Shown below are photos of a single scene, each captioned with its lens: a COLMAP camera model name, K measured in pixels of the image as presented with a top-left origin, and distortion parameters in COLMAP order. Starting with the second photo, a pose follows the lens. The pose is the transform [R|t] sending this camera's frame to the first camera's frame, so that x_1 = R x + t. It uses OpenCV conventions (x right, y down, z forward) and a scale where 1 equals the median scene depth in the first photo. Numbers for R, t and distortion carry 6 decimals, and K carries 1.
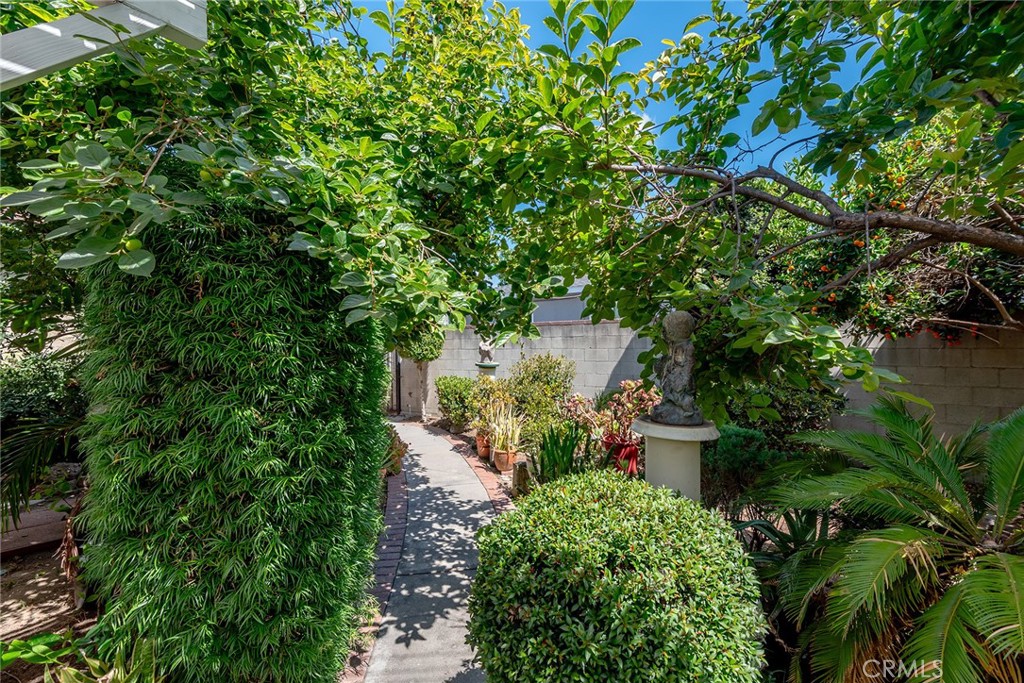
lens RADIAL K [[477.3, 0, 511.1], [0, 477.3, 338.5], [0, 0, 1]] dist [0.017738, -0.007011]
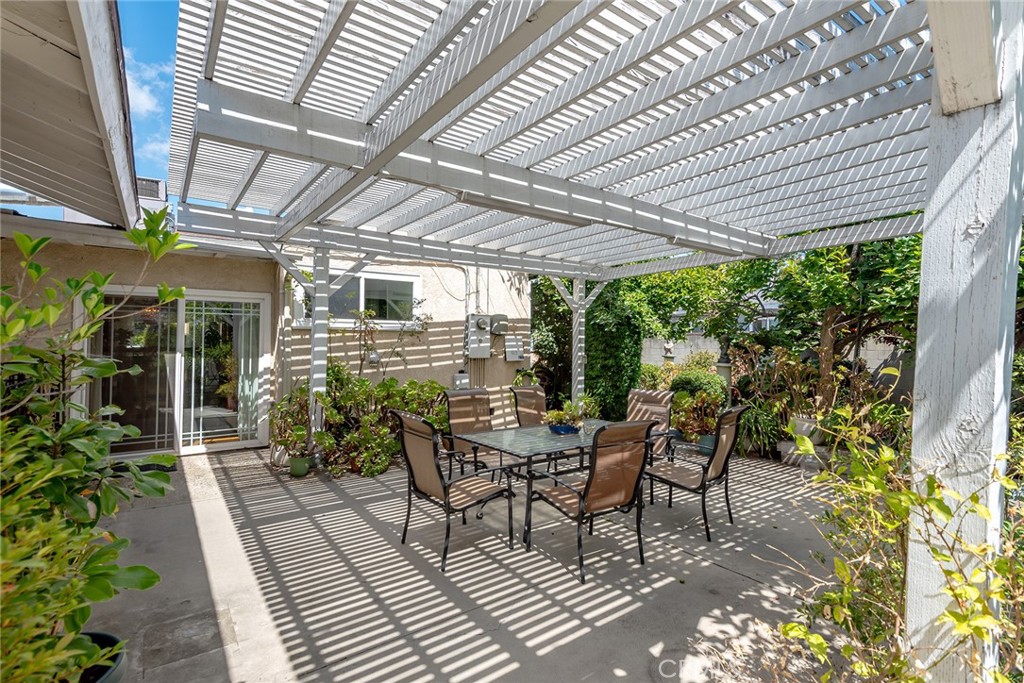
lens RADIAL K [[477.3, 0, 517.5], [0, 477.3, 334.7], [0, 0, 1]] dist [0.017738, -0.007011]
pose [[0.940054, 0.019901, -0.340445, 0.029082], [-0.025205, 0.999620, -0.011165, 0.009116], [0.340094, 0.019076, 0.940198, -1.023349]]
